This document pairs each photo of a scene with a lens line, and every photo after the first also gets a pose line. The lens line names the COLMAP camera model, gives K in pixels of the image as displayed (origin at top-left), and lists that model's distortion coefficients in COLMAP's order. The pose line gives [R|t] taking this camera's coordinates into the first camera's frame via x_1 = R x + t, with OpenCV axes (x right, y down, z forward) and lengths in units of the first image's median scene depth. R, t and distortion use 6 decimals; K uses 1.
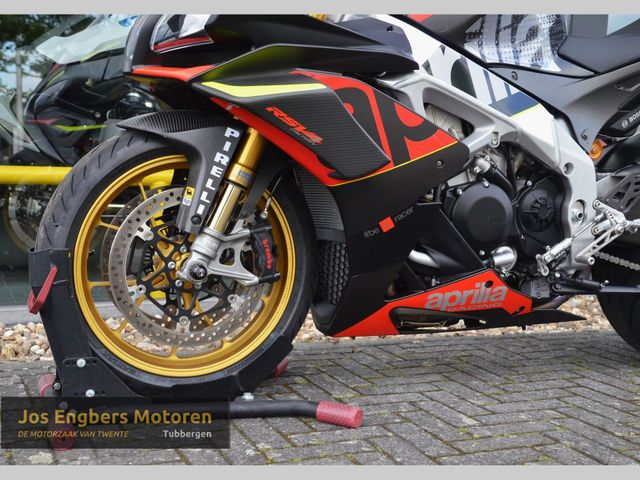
lens RADIAL K [[889.5, 0, 320.3], [0, 889.5, 246.3], [0, 0, 1]] dist [0.034572, 0.670663]
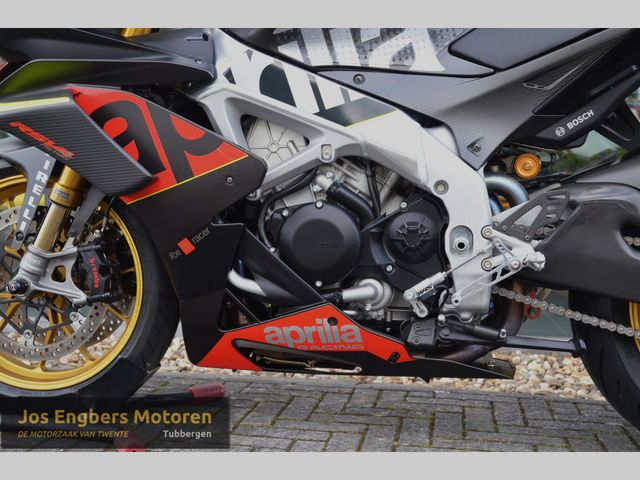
lens RADIAL K [[889.5, 0, 320.3], [0, 889.5, 246.3], [0, 0, 1]] dist [0.034572, 0.670663]
pose [[0.848430, 0.024971, -0.528719, 0.645489], [-0.049703, 0.998231, -0.032612, -0.001010], [0.526969, 0.053948, 0.848170, 0.269000]]
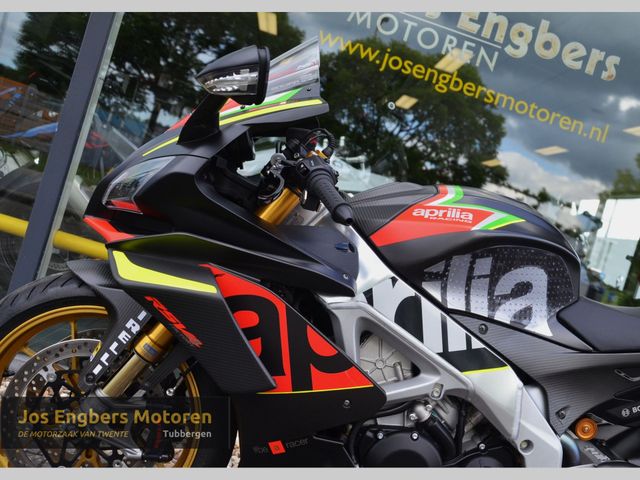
lens RADIAL K [[754.5, 0, 361.3], [0, 754.5, 241.1], [0, 0, 1]] dist [-0.088002, 0.355935]
pose [[0.918761, 0.268808, -0.289173, 0.301059], [-0.301140, 0.950785, -0.072957, -0.183714], [0.255329, 0.154112, 0.954493, 0.241457]]
